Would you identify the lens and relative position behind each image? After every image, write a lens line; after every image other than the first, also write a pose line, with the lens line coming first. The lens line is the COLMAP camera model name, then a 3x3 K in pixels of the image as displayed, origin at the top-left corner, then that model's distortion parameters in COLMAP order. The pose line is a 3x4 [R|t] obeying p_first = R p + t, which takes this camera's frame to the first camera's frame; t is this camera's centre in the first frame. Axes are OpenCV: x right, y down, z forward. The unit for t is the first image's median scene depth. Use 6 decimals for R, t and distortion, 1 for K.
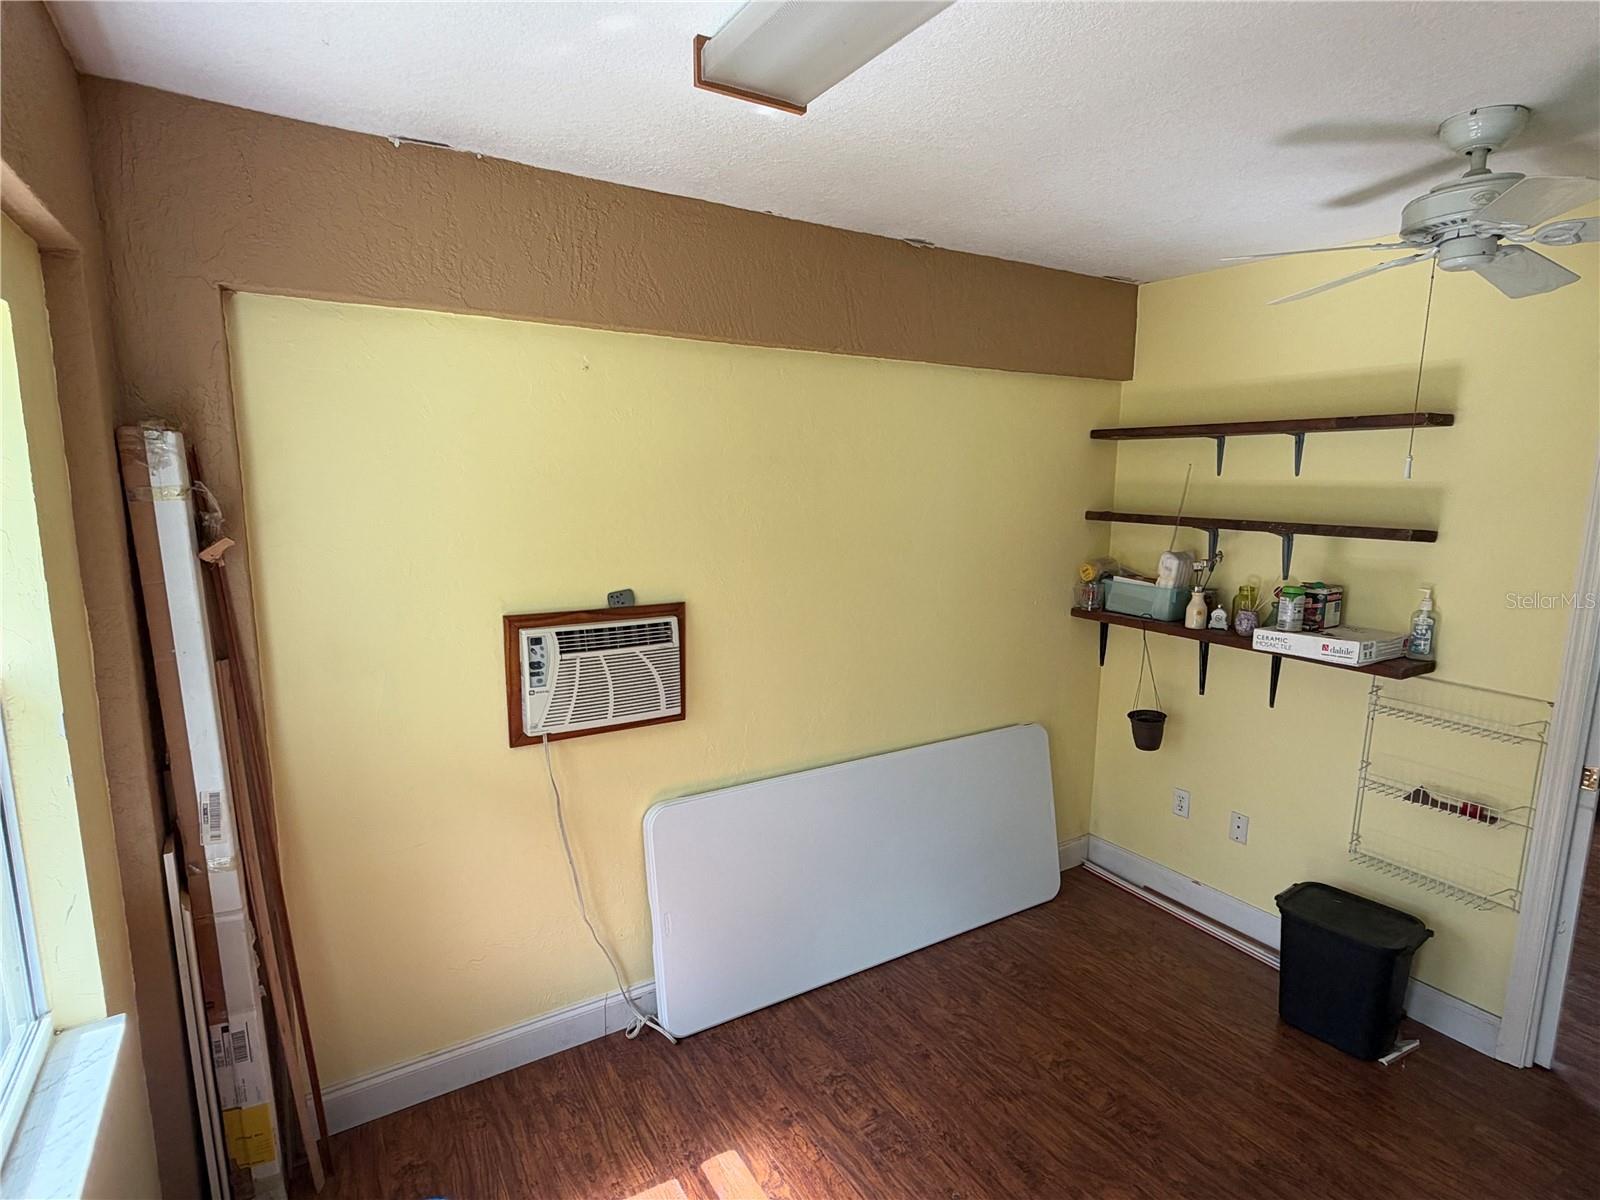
lens RADIAL K [[833.7, 0, 800.5], [0, 833.7, 603.1], [0, 0, 1]] dist [-0.003892, -0.000016]
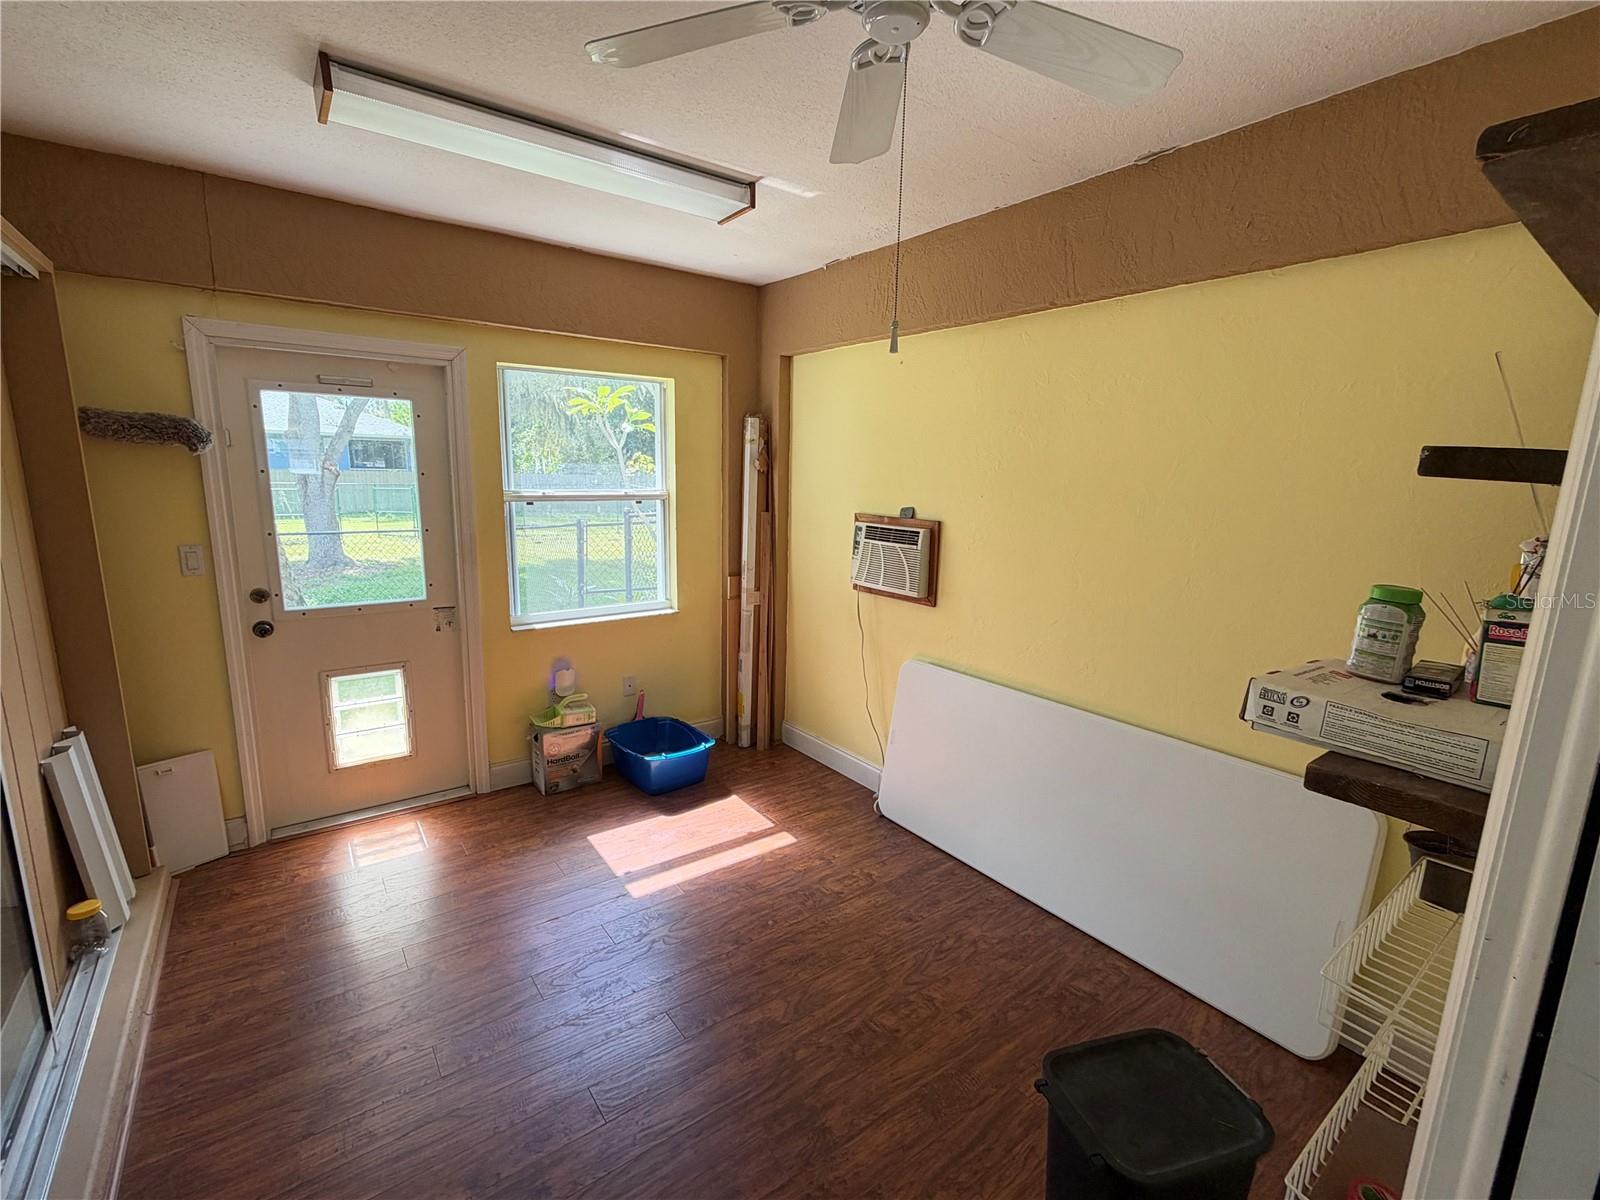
lens RADIAL K [[701.7, 0, 798.5], [0, 701.7, 604.6], [0, 0, 1]] dist [0.000909, 0.000031]
pose [[0.088673, 0.177069, -0.980196, 1.064746], [-0.185269, 0.969832, 0.158437, -0.008740], [0.978679, 0.167551, 0.118803, 0.687128]]
